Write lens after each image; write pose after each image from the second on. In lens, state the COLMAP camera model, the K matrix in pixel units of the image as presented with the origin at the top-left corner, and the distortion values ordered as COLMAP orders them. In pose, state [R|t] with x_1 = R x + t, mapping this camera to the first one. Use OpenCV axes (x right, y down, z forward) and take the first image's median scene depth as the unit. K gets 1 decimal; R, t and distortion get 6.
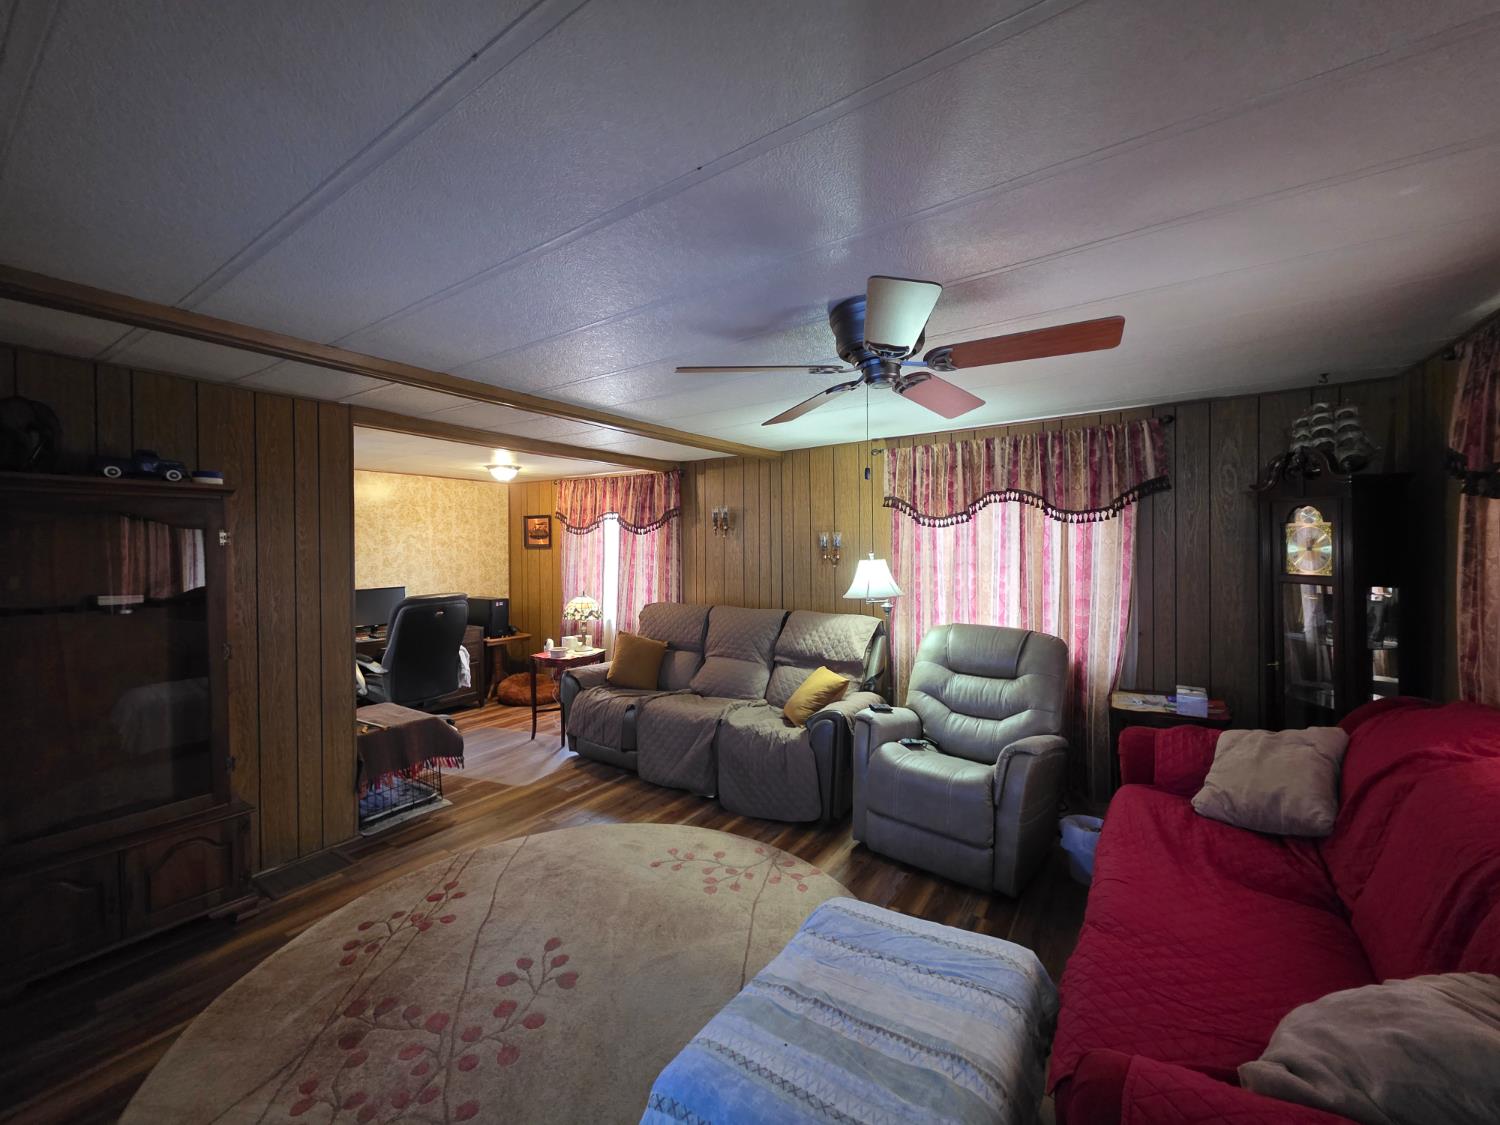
lens RADIAL K [[596.9, 0, 740.8], [0, 596.9, 563.0], [0, 0, 1]] dist [0.004684, -0.000984]
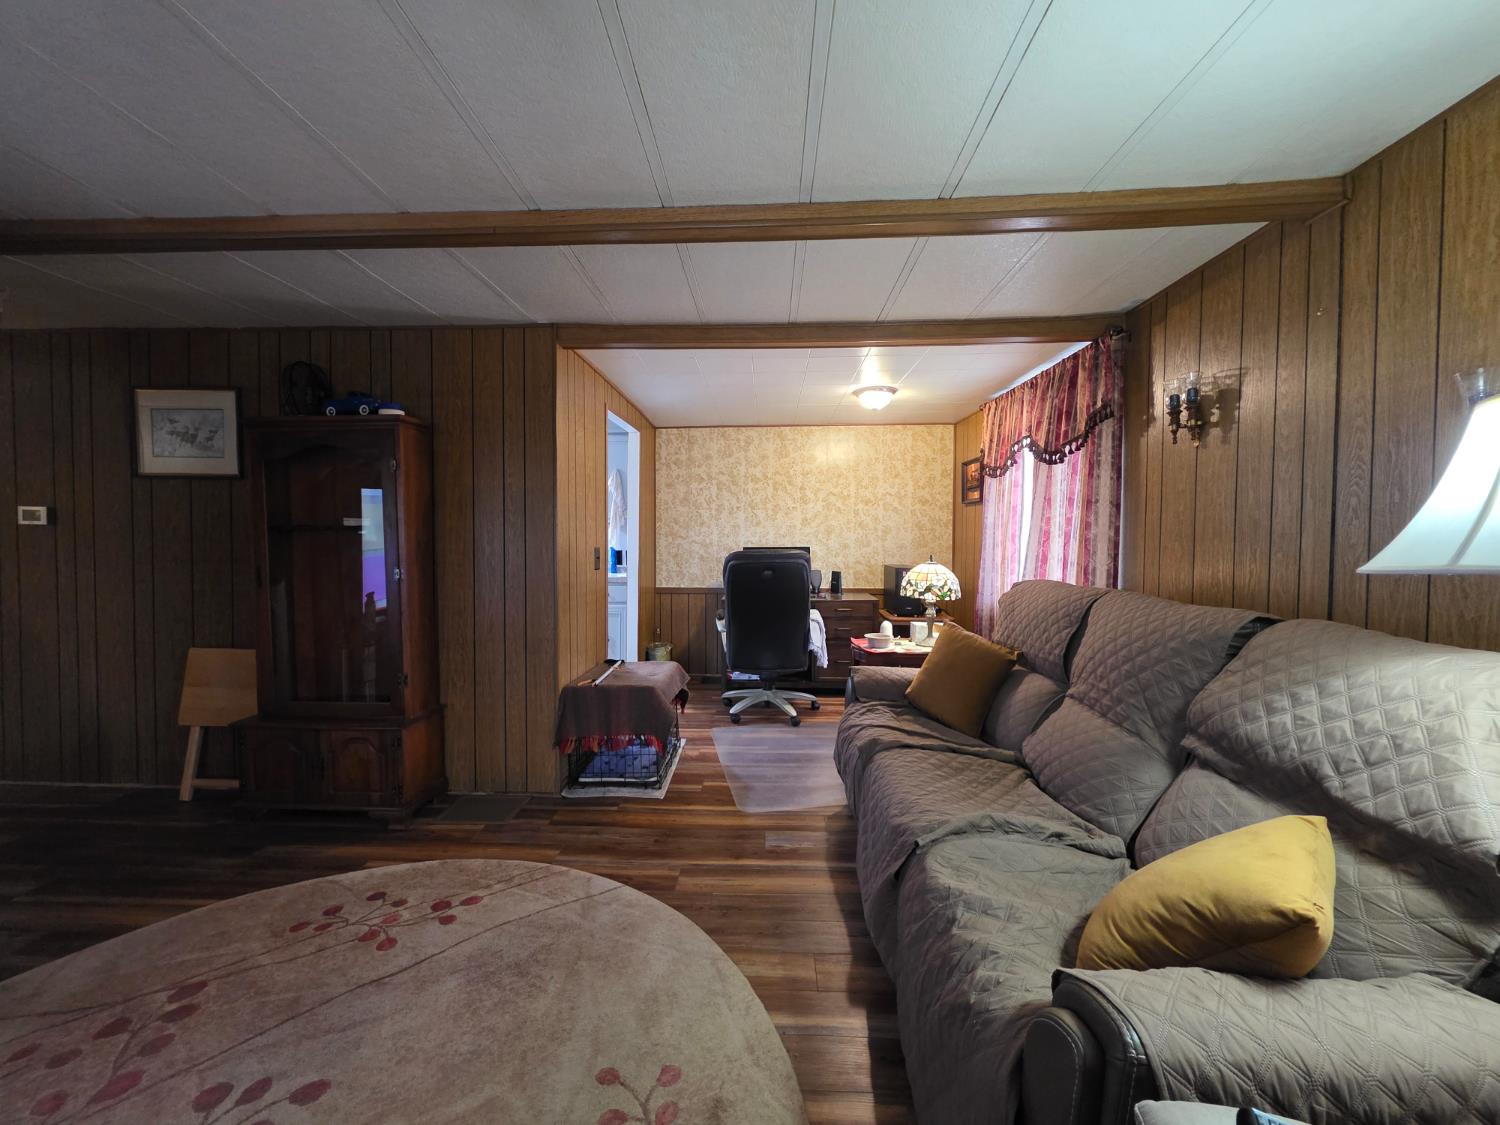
lens RADIAL K [[596.9, 0, 747.3], [0, 596.9, 559.4], [0, 0, 1]] dist [0.004684, -0.000984]
pose [[0.528698, 0.037533, -0.847980, 0.222912], [-0.025712, 0.999272, 0.028199, 0.047464], [0.848421, 0.006894, 0.529278, 0.591250]]
